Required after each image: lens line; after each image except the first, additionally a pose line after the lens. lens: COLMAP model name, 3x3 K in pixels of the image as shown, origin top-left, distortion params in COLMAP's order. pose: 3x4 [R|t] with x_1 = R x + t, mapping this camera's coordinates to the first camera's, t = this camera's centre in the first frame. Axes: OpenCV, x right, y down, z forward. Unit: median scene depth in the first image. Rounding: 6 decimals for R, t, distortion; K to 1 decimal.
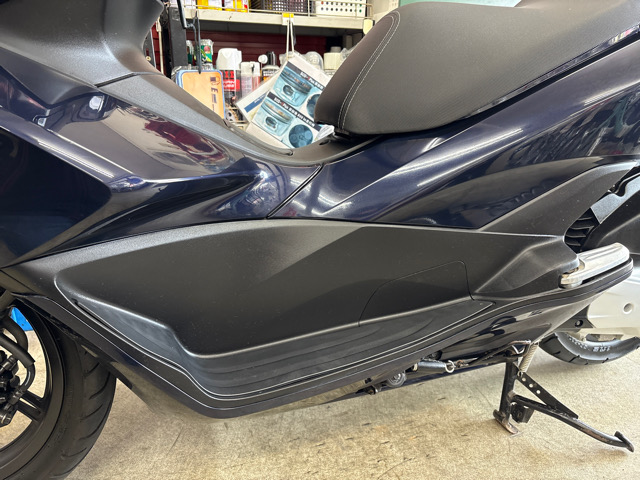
lens RADIAL K [[488.1, 0, 322.3], [0, 488.1, 235.5], [0, 0, 1]] dist [0.033652, -0.037027]
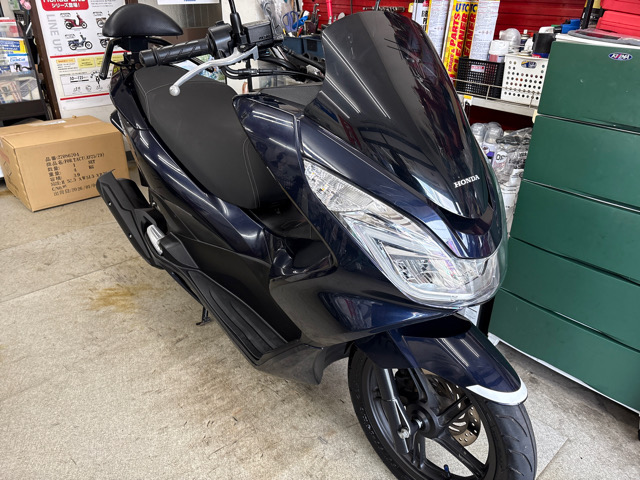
lens RADIAL K [[488.1, 0, 320.7], [0, 488.1, 242.8], [0, 0, 1]] dist [0.033652, -0.037027]
pose [[0.355336, 0.430780, -0.829557, 0.929434], [-0.300162, 0.893059, 0.335183, -0.416135], [0.885234, 0.129899, 0.446639, 0.189639]]
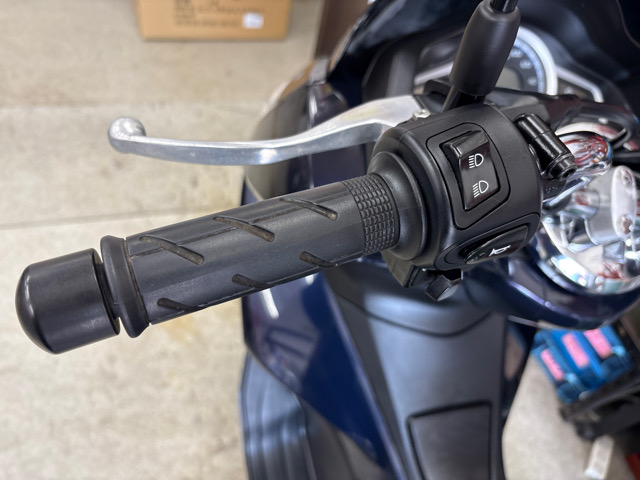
lens RADIAL K [[488.1, 0, 317.8], [0, 488.1, 235.0], [0, 0, 1]] dist [0.033652, -0.037027]
pose [[-0.112361, 0.788274, -0.604978, 0.042850], [-0.483713, 0.488435, 0.726260, -0.480555], [0.867984, 0.374239, 0.326418, 0.212713]]
